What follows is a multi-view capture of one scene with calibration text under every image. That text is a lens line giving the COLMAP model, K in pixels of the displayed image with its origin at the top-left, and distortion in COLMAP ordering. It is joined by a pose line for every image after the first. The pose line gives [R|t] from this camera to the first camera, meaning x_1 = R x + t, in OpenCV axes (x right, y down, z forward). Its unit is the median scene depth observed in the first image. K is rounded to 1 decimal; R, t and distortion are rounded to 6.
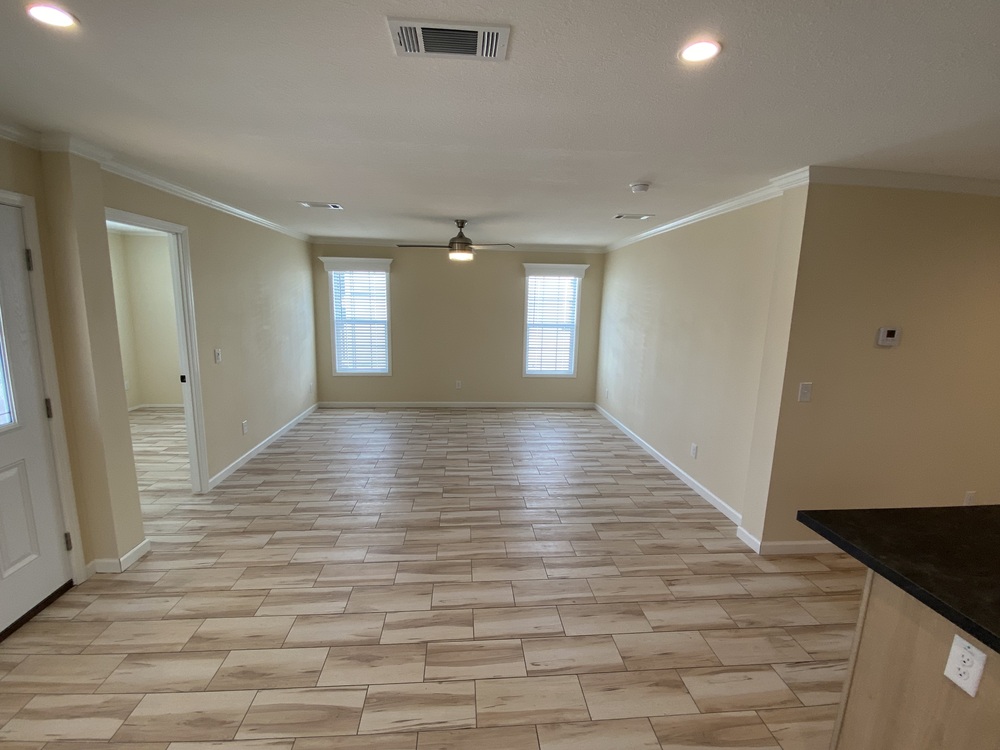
lens RADIAL K [[438.5, 0, 497.5], [0, 438.5, 376.0], [0, 0, 1]] dist [0.030452, -0.026483]
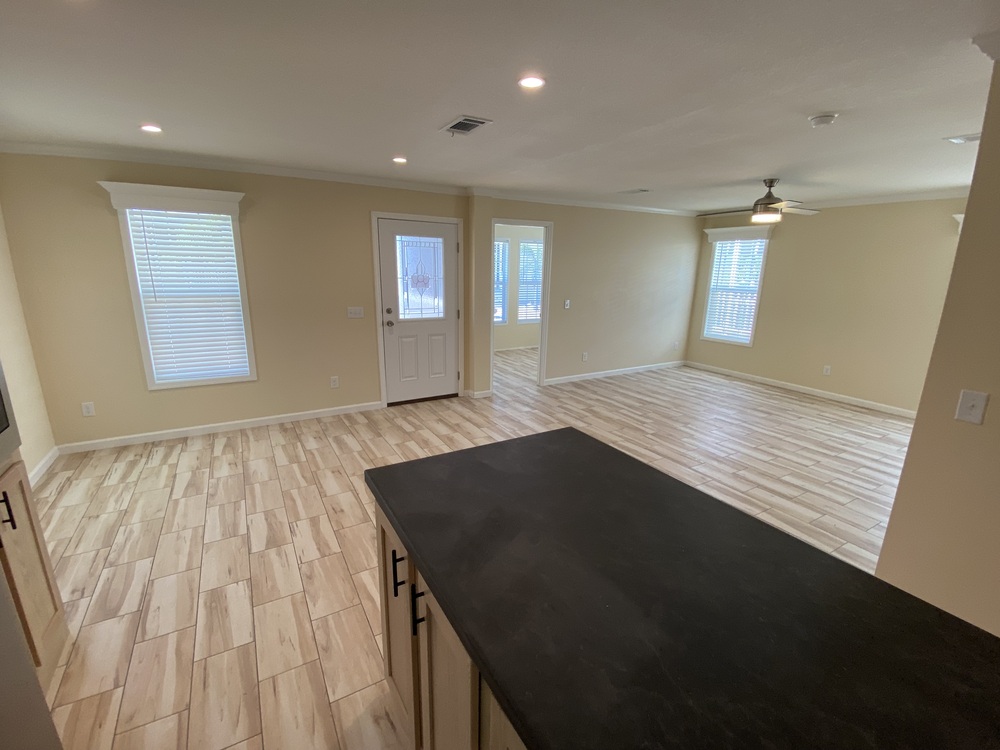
lens RADIAL K [[442.5, 0, 500.0], [0, 442.5, 375.0], [0, 0, 1]] dist [0.028204, -0.028943]
pose [[0.430819, 0.203610, -0.879169, 0.927617], [-0.161956, 0.975842, 0.146636, 0.011005], [0.887787, 0.079213, 0.453387, 0.146413]]
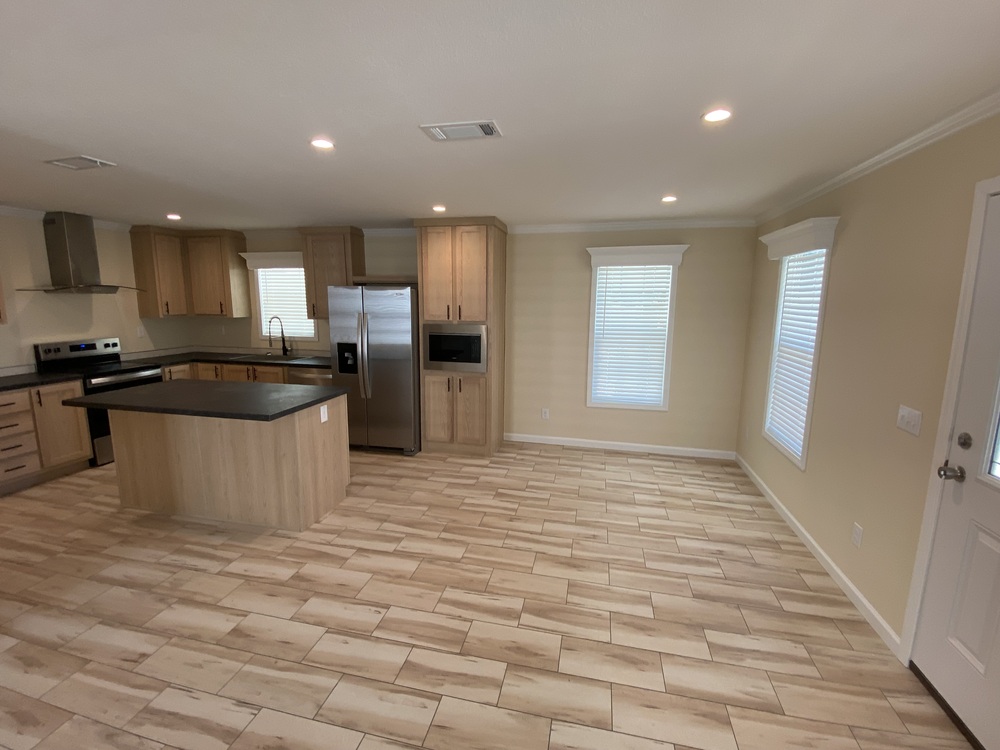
lens RADIAL K [[442.5, 0, 500.0], [0, 442.5, 375.0], [0, 0, 1]] dist [0.028204, -0.028943]
pose [[-0.953125, -0.082499, 0.291113, -0.359091], [0.019556, 0.943305, 0.331352, -0.218039], [-0.301944, 0.321513, -0.897474, 1.246841]]
